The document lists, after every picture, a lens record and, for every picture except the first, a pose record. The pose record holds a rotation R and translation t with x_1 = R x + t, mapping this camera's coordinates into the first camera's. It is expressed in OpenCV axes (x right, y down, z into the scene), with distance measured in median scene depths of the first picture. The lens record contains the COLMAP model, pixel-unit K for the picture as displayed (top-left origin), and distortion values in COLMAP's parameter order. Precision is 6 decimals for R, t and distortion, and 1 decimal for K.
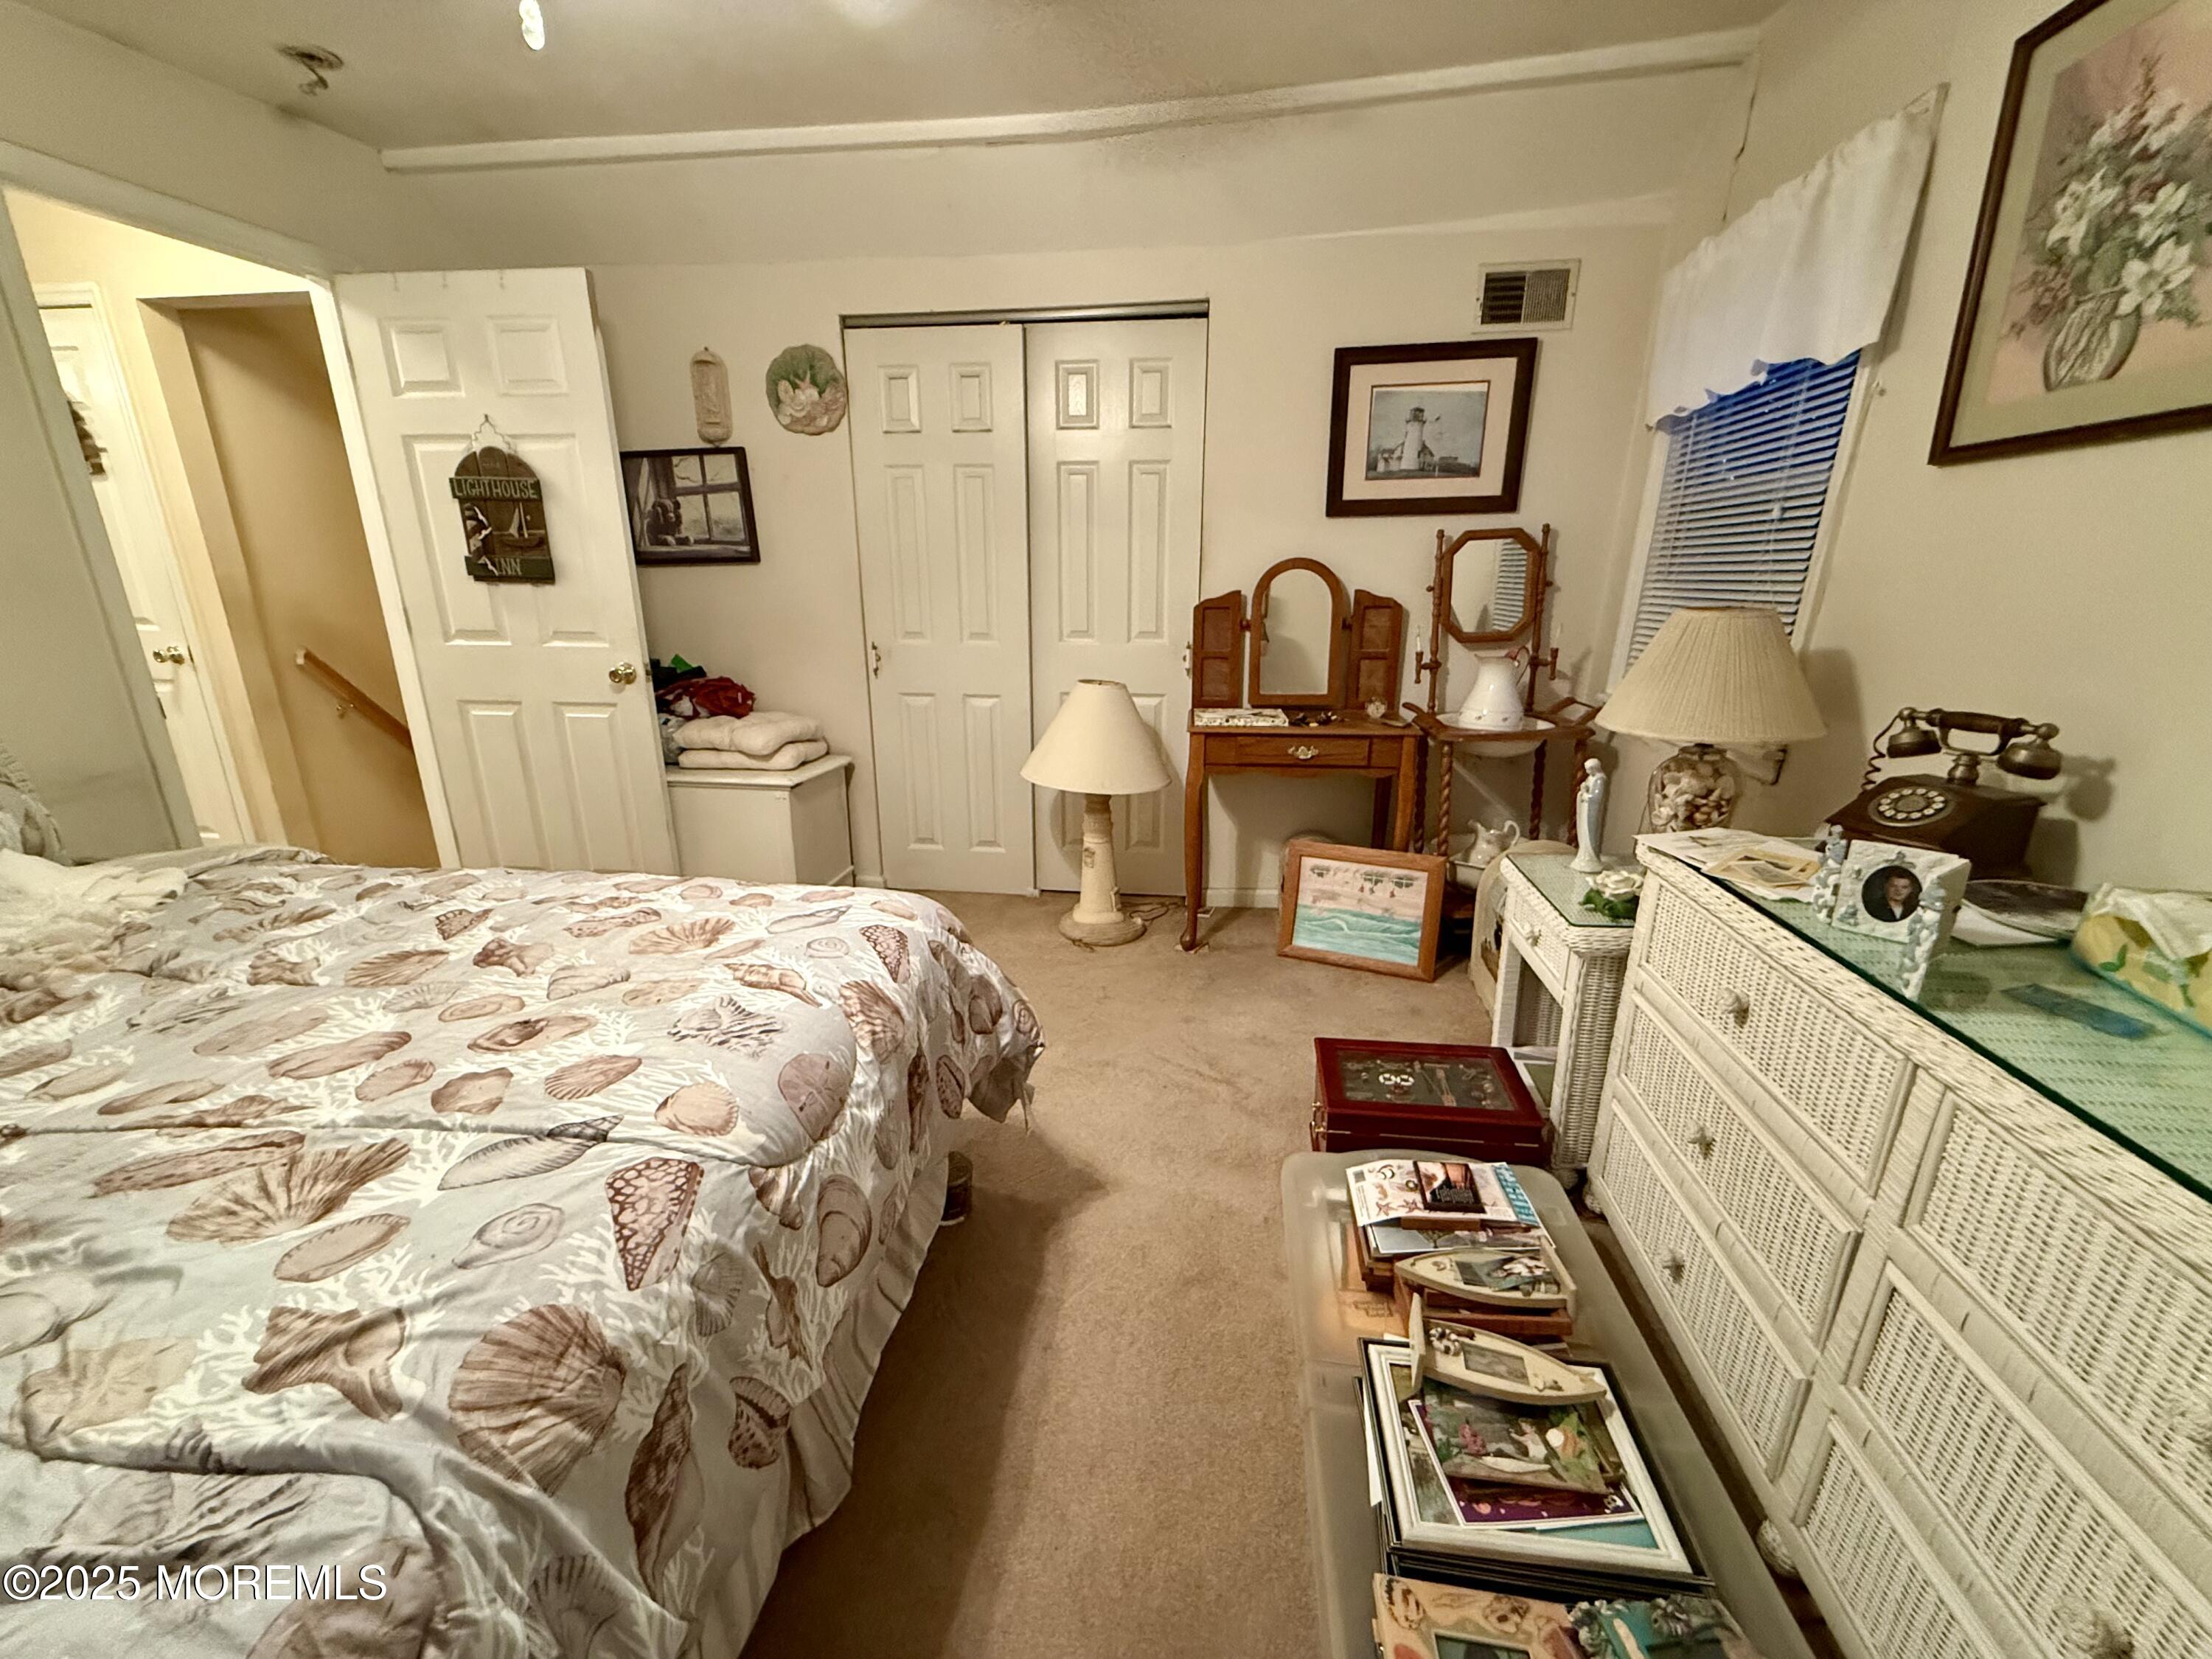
lens RADIAL K [[880.5, 0, 1095.3], [0, 880.5, 820.3], [0, 0, 1]] dist [-0.001099, 0.000112]
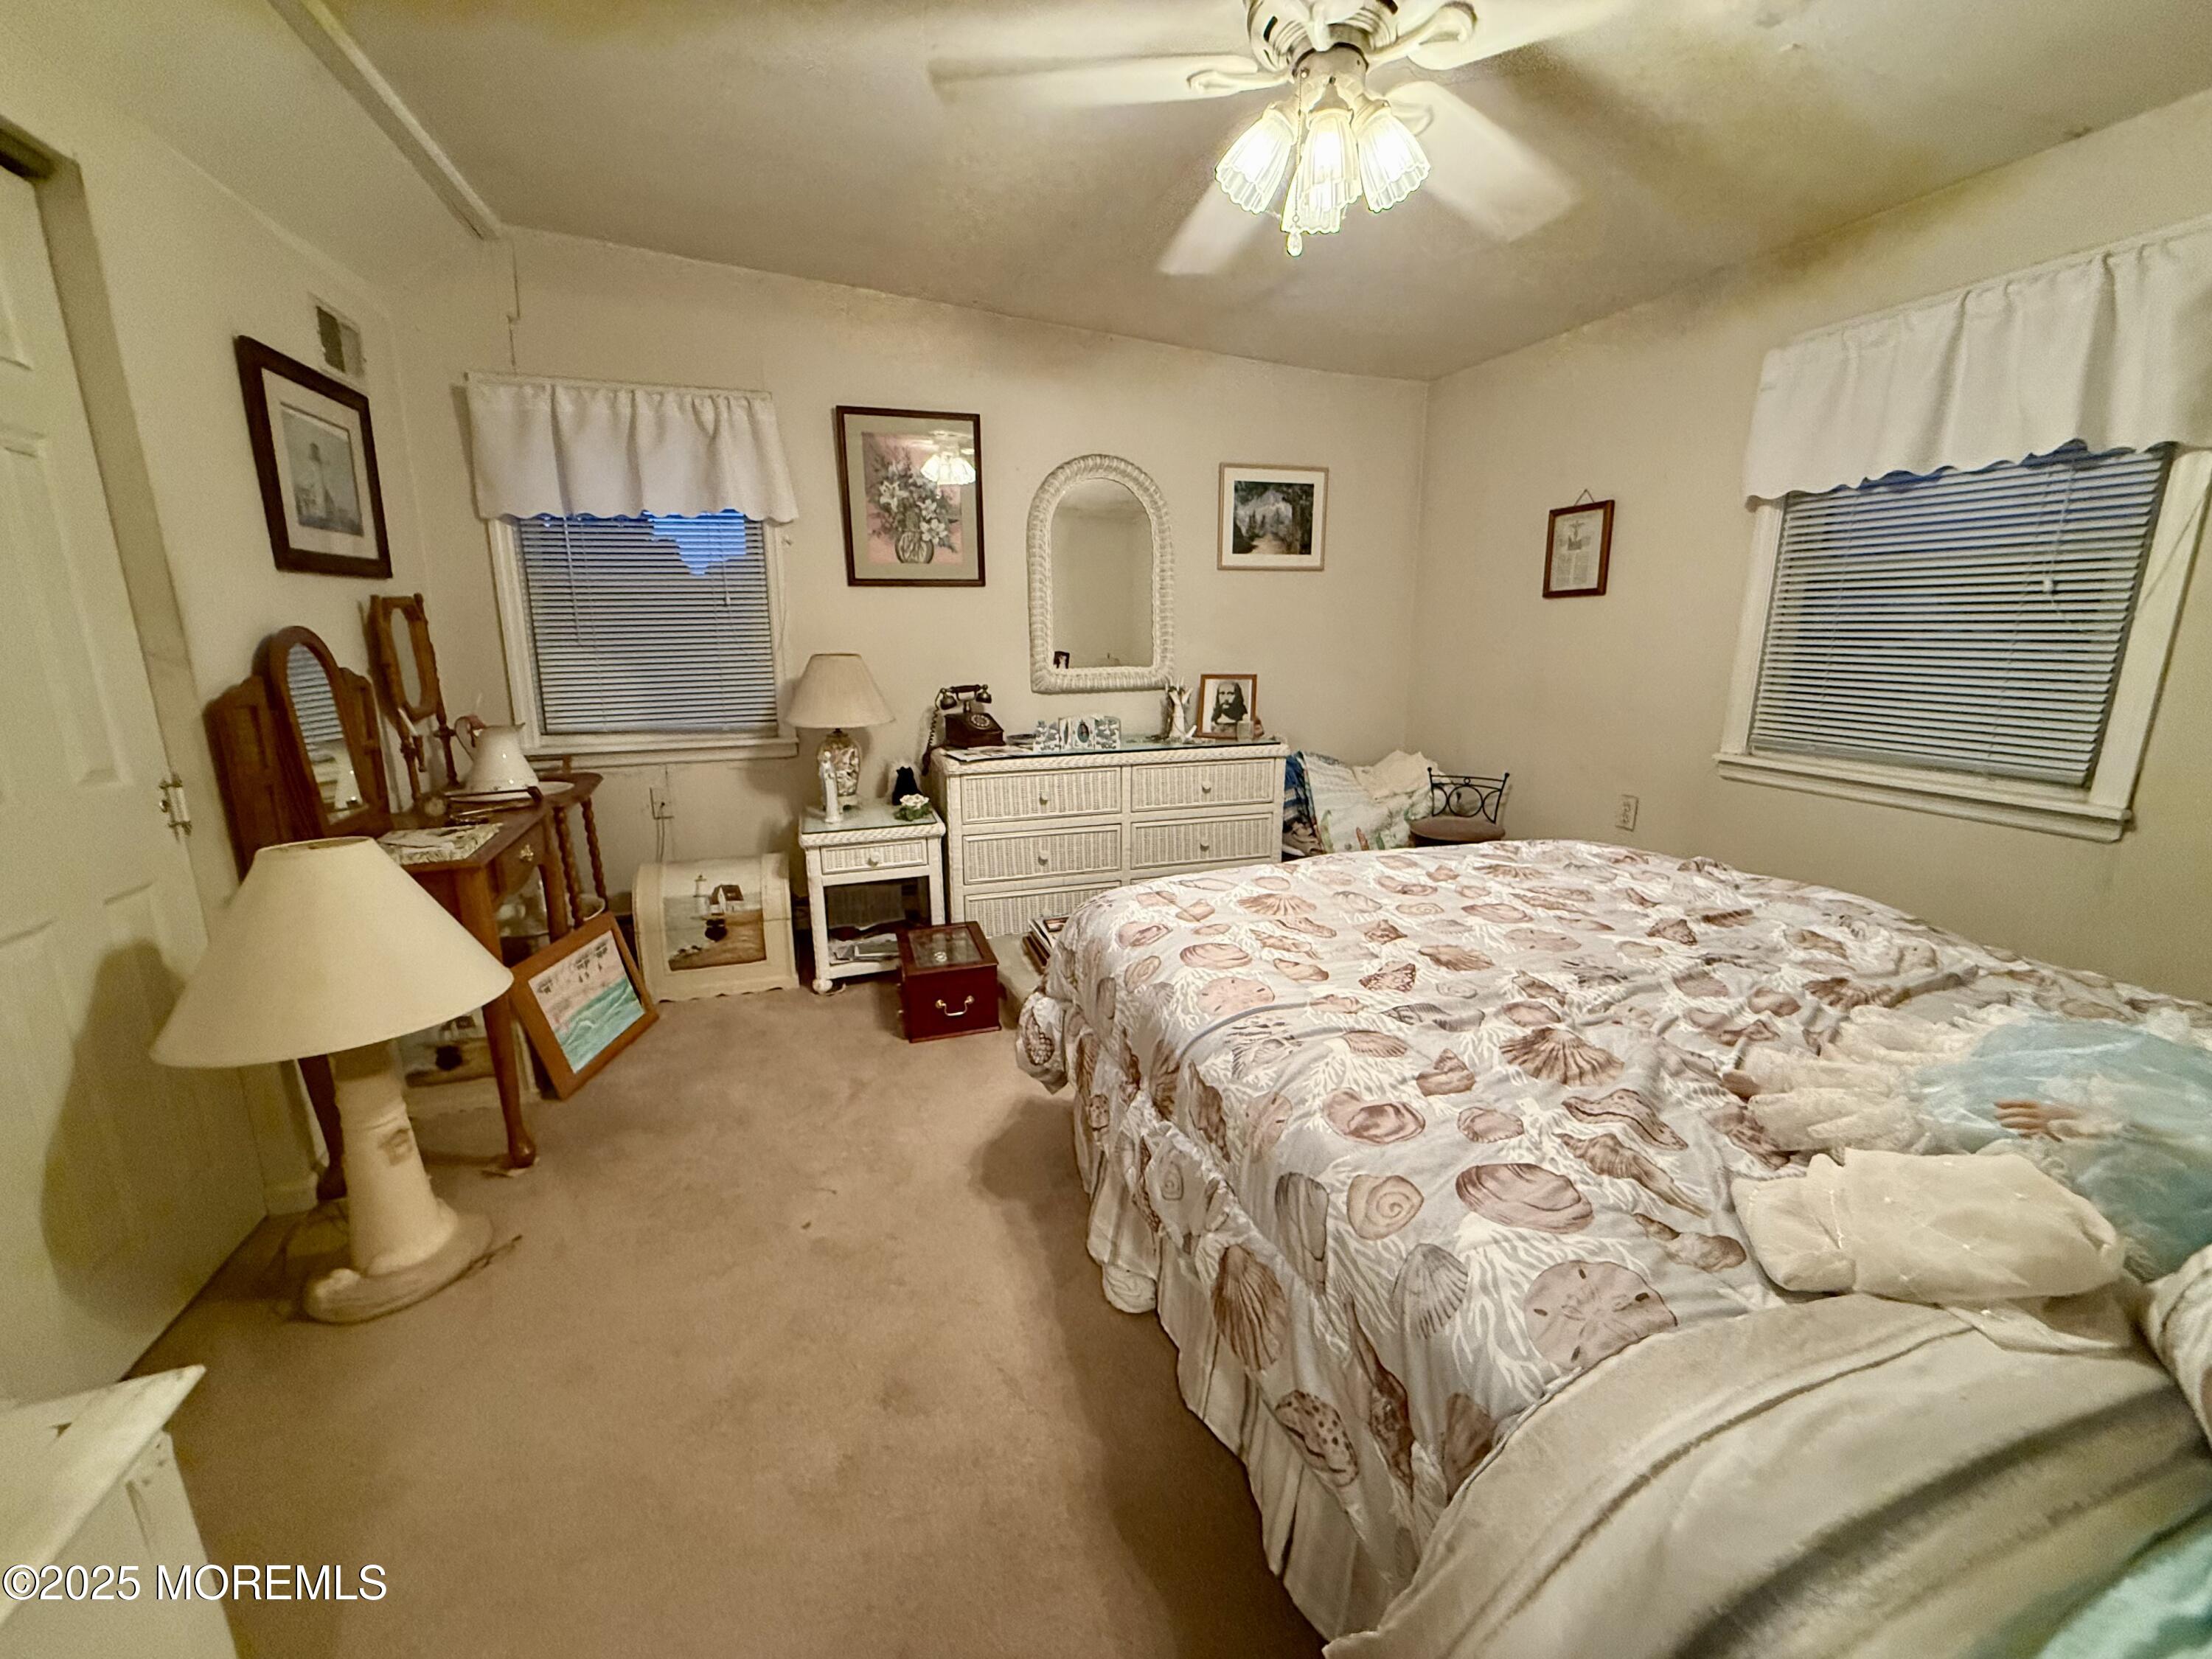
lens RADIAL K [[880.5, 0, 1093.0], [0, 880.5, 828.9], [0, 0, 1]] dist [-0.001099, 0.000112]
pose [[-0.437124, -0.187937, 0.879546, -1.541068], [0.265715, 0.907288, 0.325922, -0.480320], [-0.859254, 0.376177, -0.346660, 1.717062]]
